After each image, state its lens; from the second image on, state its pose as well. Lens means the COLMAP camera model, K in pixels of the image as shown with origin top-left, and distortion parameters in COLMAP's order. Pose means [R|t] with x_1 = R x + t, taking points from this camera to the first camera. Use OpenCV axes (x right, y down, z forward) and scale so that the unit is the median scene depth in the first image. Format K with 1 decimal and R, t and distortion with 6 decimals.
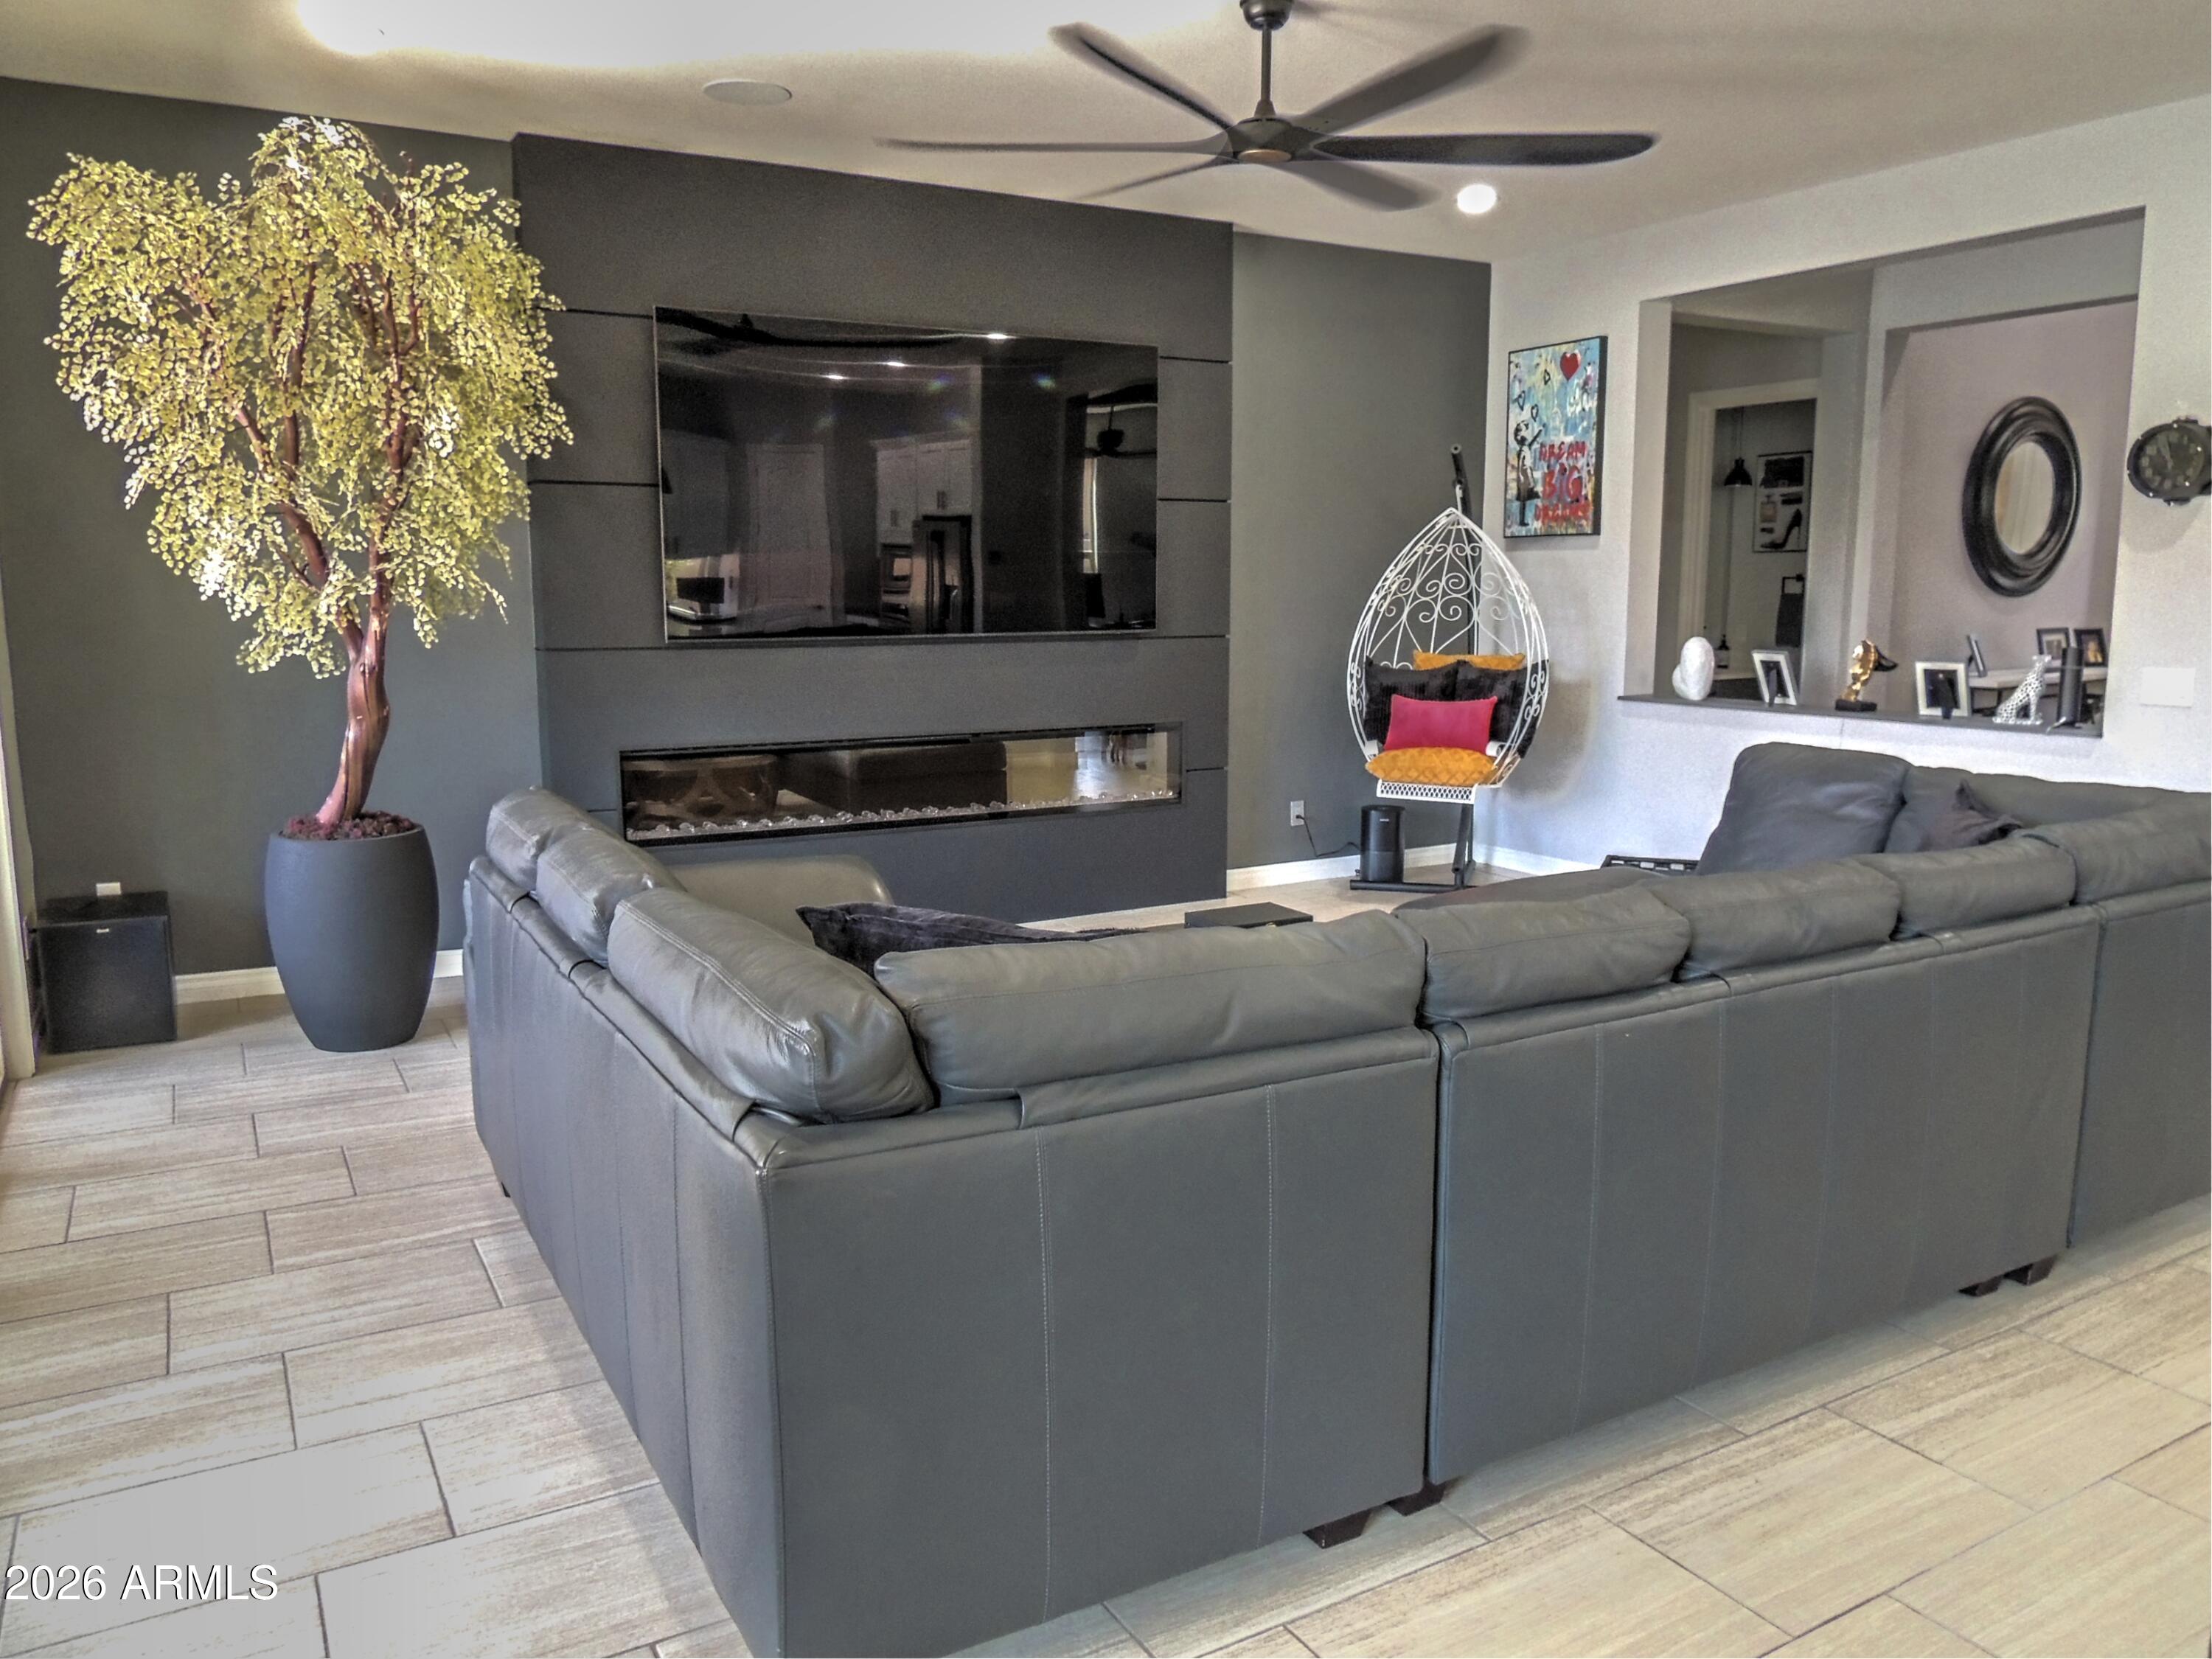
lens RADIAL K [[1618.8, 0, 1106.0], [0, 1618.8, 829.5], [0, 0, 1]] dist [-0.028205, 0.003500]
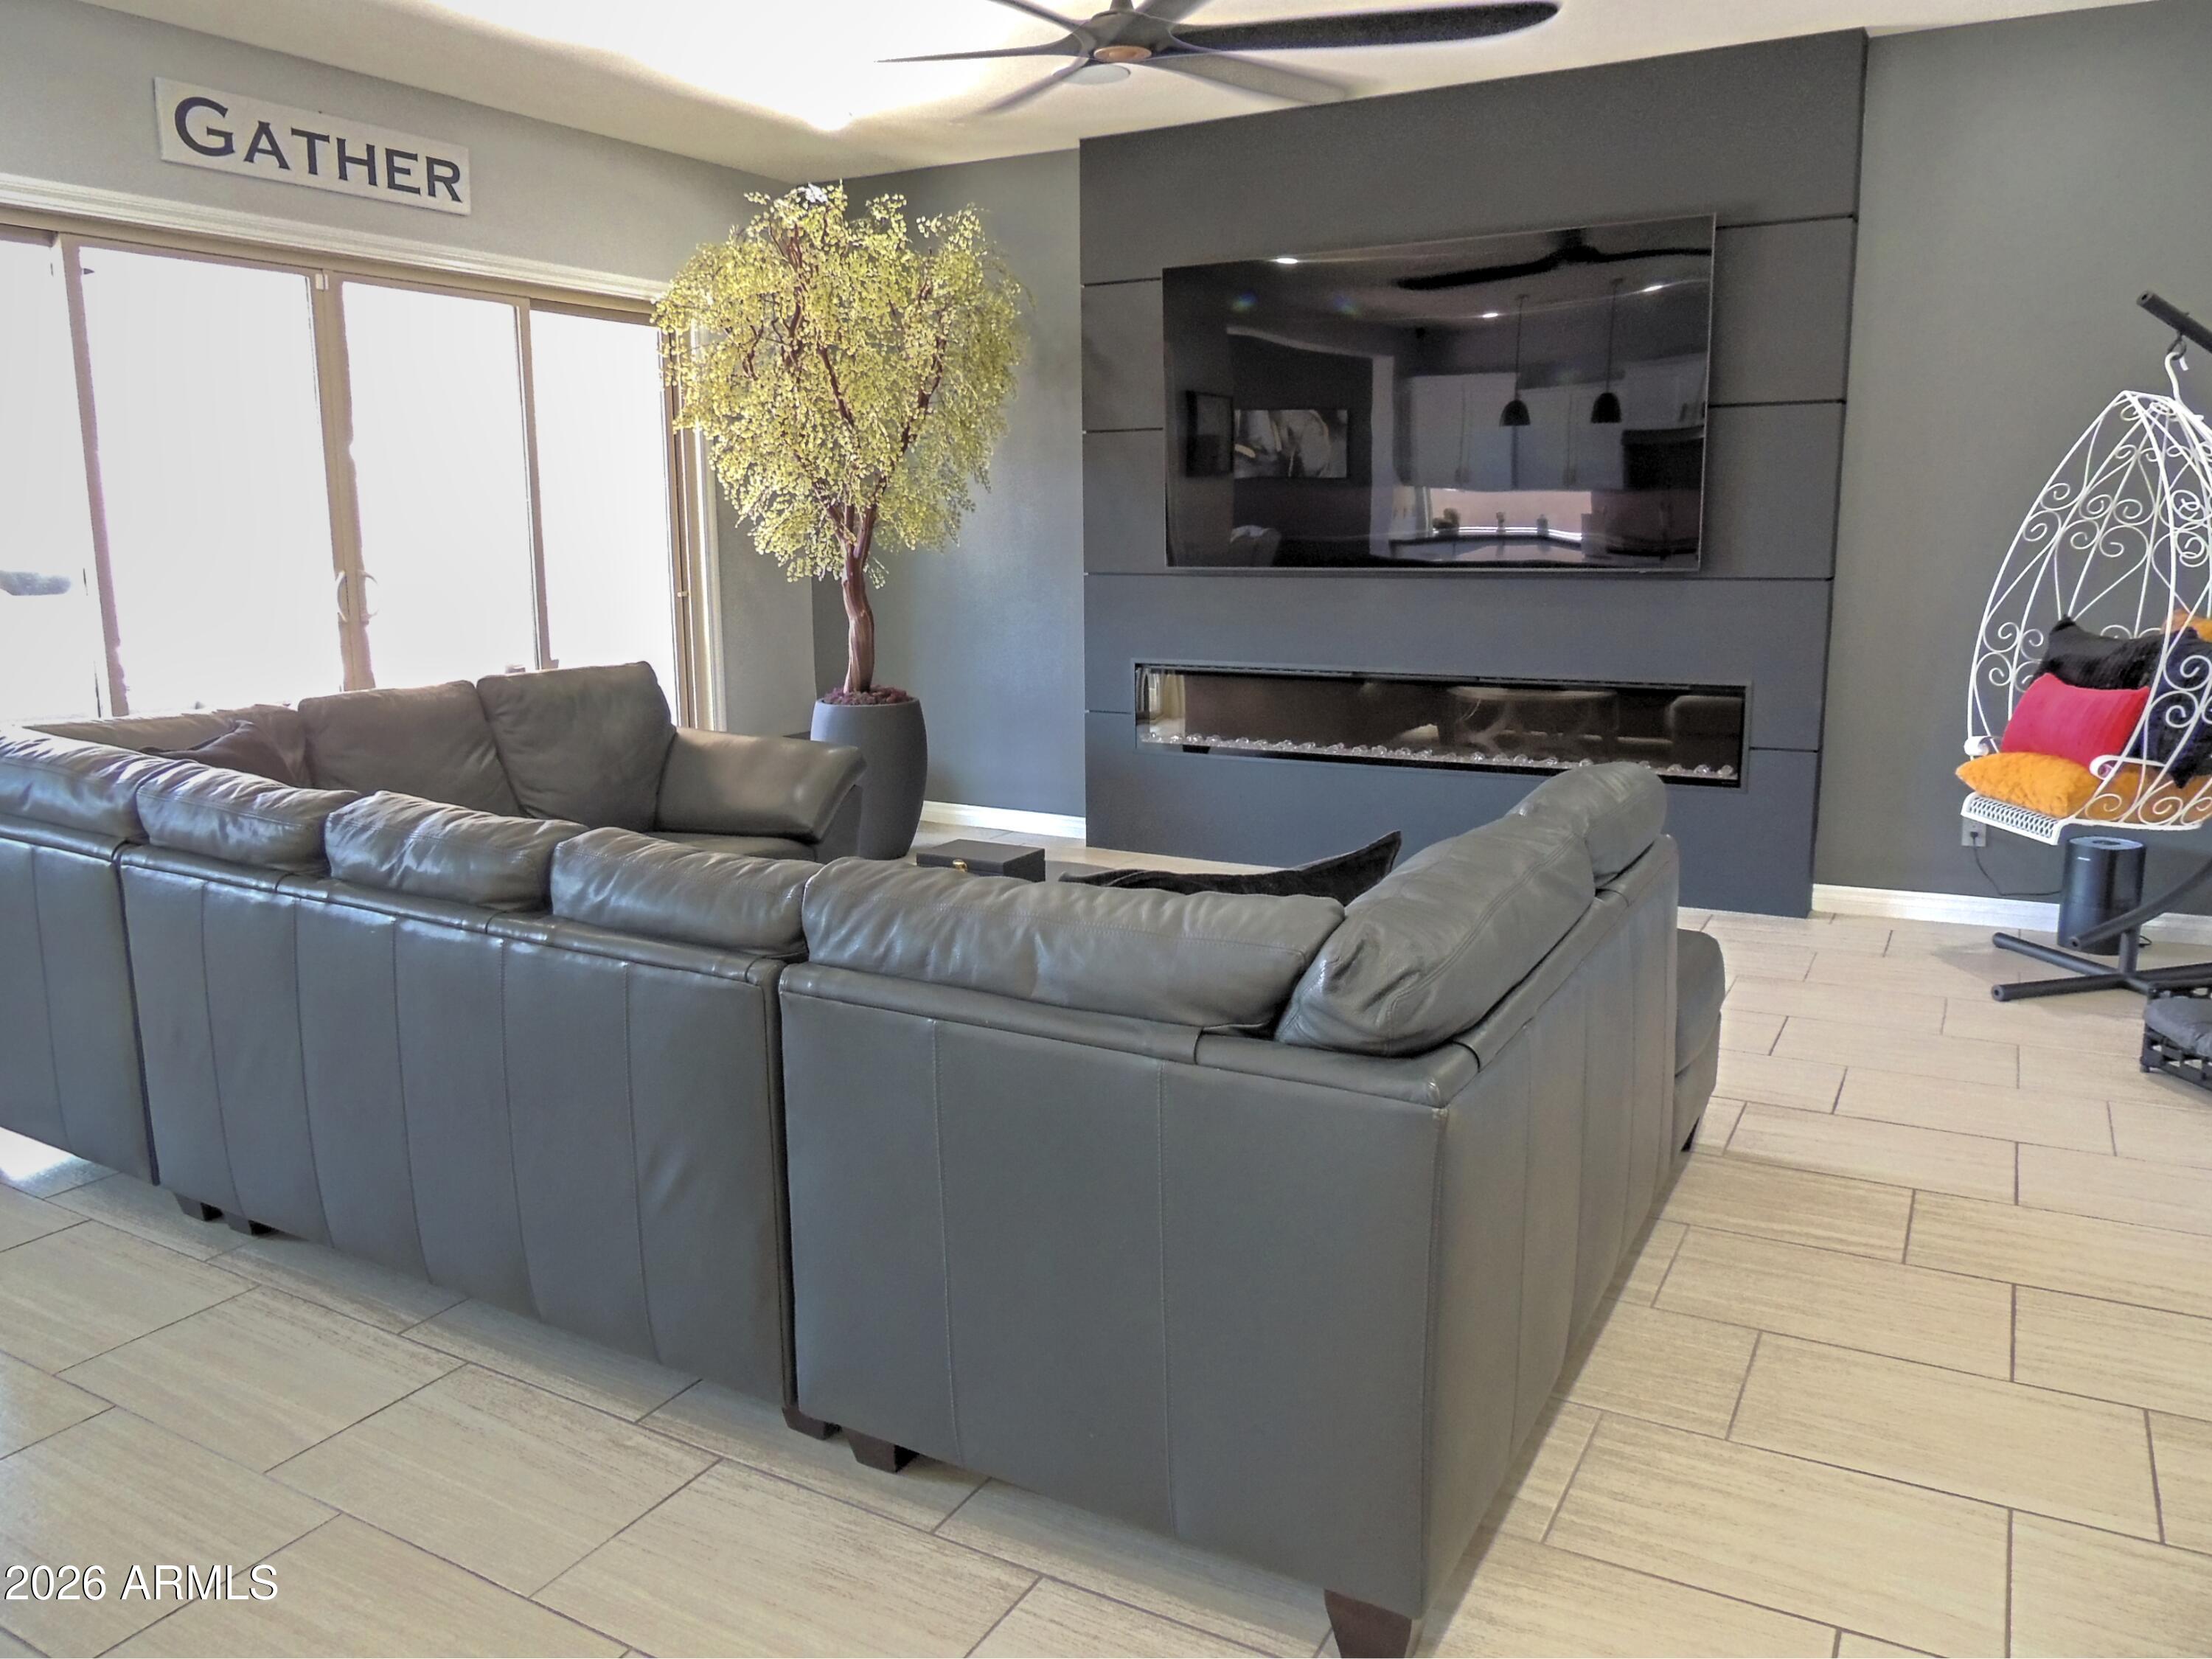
lens RADIAL K [[1618.8, 0, 1106.0], [0, 1618.8, 829.5], [0, 0, 1]] dist [-0.028205, 0.003500]
pose [[0.491897, 0.156710, -0.856434, 1.237900], [-0.119674, 0.986501, 0.111774, -0.102944], [0.862390, 0.047512, 0.504011, 0.714462]]
